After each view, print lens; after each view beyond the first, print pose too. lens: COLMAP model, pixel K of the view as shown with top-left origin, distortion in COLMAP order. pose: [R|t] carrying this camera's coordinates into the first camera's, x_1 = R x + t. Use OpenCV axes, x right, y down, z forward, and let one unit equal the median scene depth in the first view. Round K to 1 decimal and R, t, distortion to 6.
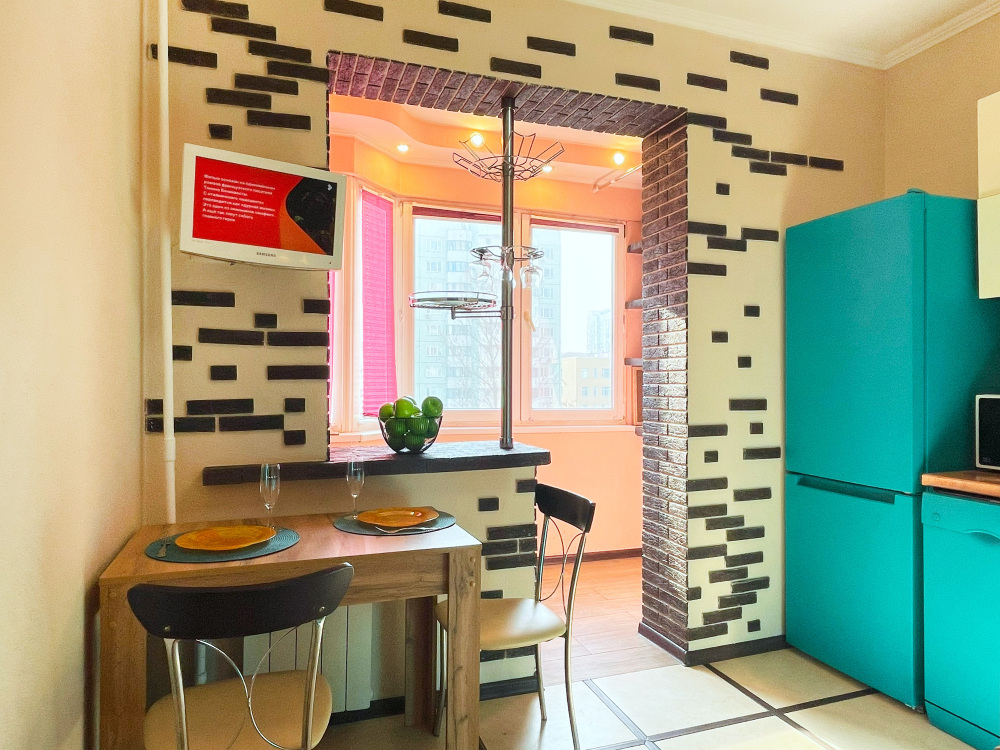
lens RADIAL K [[632.6, 0, 501.4], [0, 632.6, 379.2], [0, 0, 1]] dist [-0.002433, -0.003518]
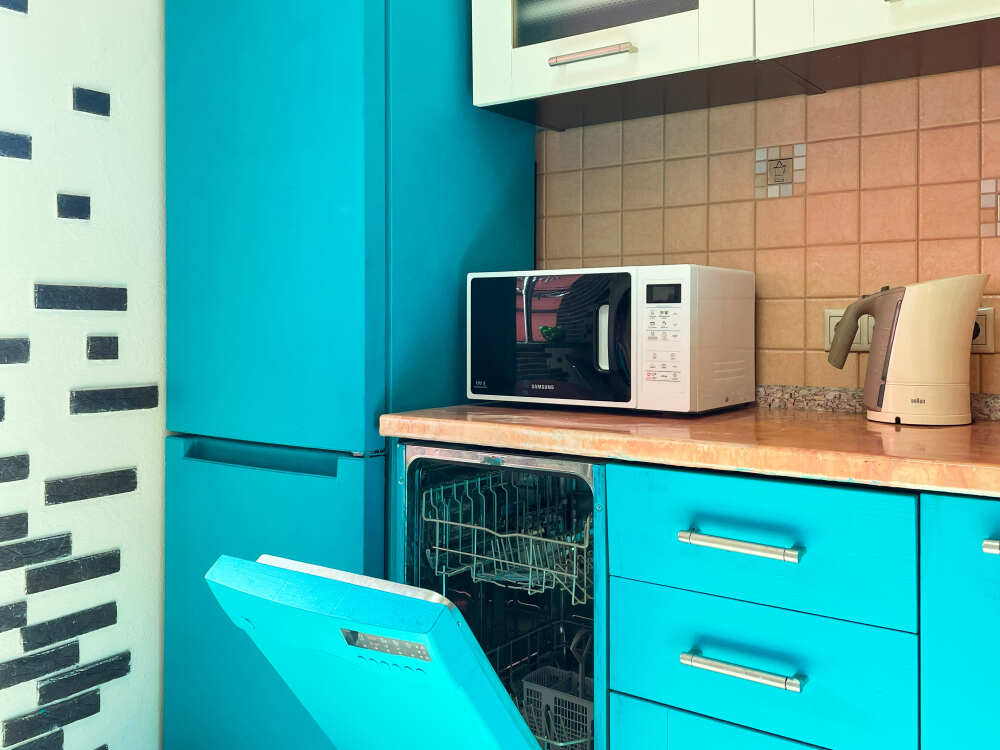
lens RADIAL K [[934.5, 0, 500.8], [0, 934.5, 329.5], [0, 0, 1]] dist [0.037245, 0.000000]
pose [[0.813753, 0.000929, 0.581210, 0.272138], [-0.004944, 0.999974, 0.005324, 0.068325], [-0.581190, -0.007206, 0.813736, 0.280949]]
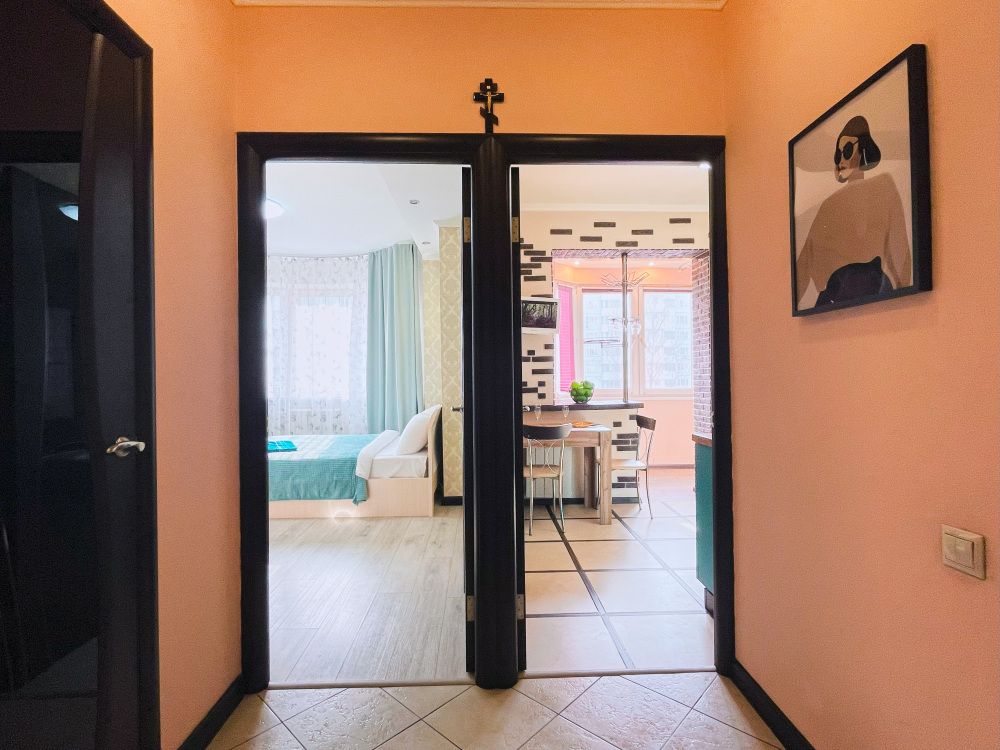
lens RADIAL K [[477.0, 0, 500.5], [0, 477.0, 376.0], [0, 0, 1]] dist [-0.001562, -0.000046]
pose [[0.956382, -0.012422, -0.291856, 0.085841], [0.013815, 0.999901, 0.002711, -0.000292], [0.291794, -0.006624, 0.956458, -0.871570]]
